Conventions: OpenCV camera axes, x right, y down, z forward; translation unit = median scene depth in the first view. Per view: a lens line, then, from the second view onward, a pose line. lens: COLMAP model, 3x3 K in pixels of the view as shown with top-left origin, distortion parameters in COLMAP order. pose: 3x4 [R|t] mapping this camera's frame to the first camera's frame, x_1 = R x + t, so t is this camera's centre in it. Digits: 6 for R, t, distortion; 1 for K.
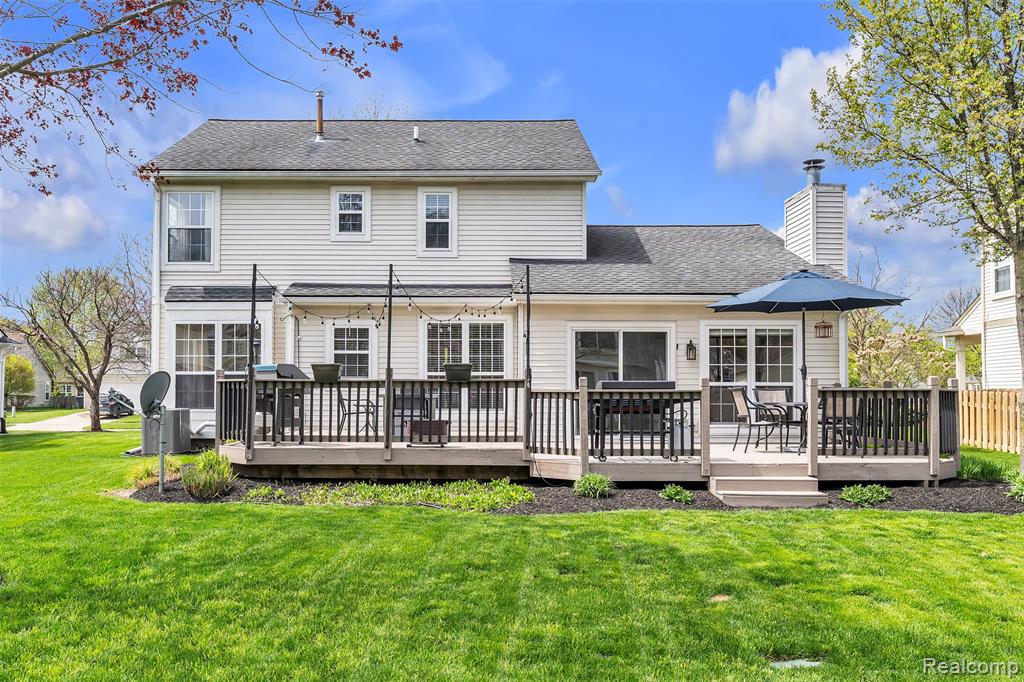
lens RADIAL K [[803.8, 0, 479.4], [0, 803.8, 371.8], [0, 0, 1]] dist [-0.003857, -0.002187]
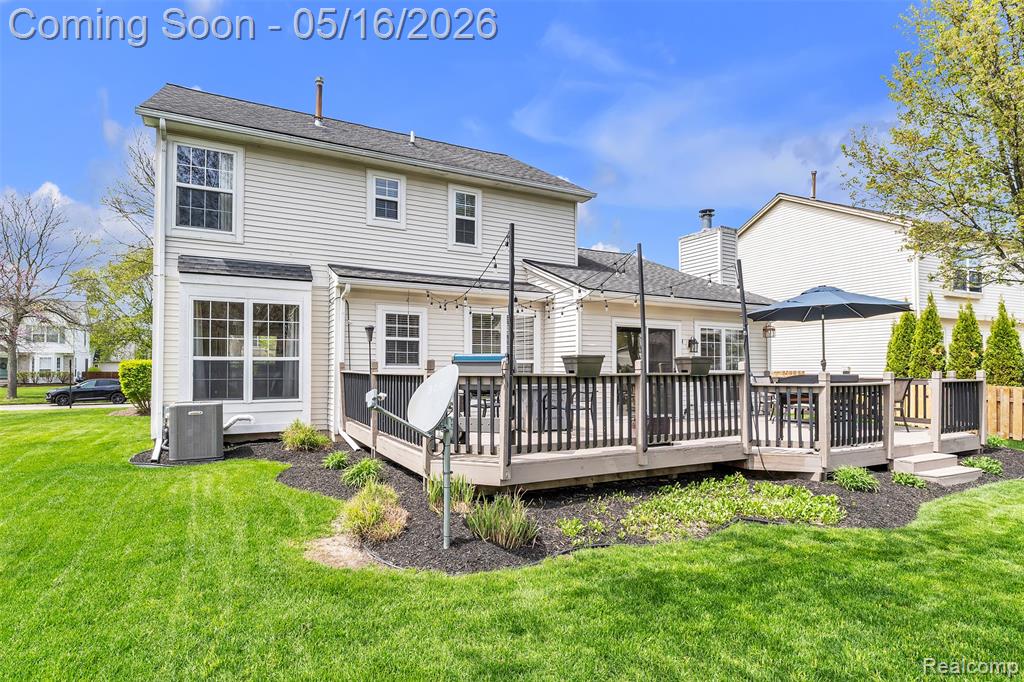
lens RADIAL K [[518.9, 0, 476.7], [0, 518.9, 359.3], [0, 0, 1]] dist [-0.000330, -0.000253]
pose [[0.897994, 0.008782, 0.439920, -0.359056], [-0.013074, 0.999892, 0.006726, -0.004898], [-0.439814, -0.011792, 0.898012, 0.388792]]
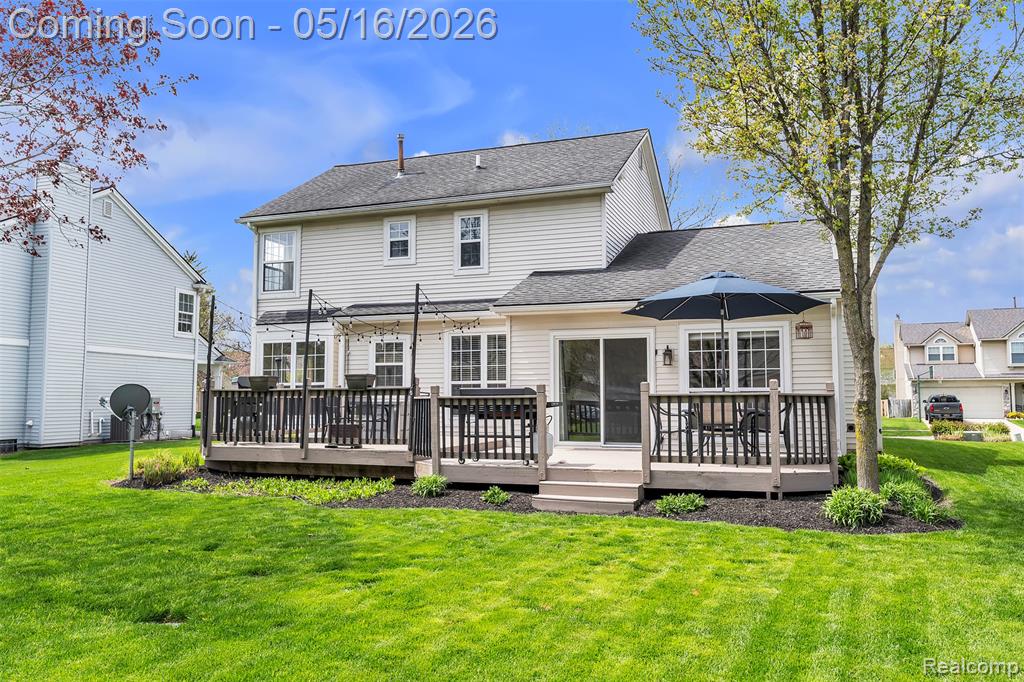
lens RADIAL K [[798.2, 0, 512.0], [0, 798.2, 341.0], [0, 0, 1]] dist [0.001959, -0.001459]
pose [[0.938492, -0.030053, -0.343992, 0.386423], [0.013544, 0.998643, -0.050294, 0.001786], [0.345036, 0.042541, 0.937625, 0.013654]]
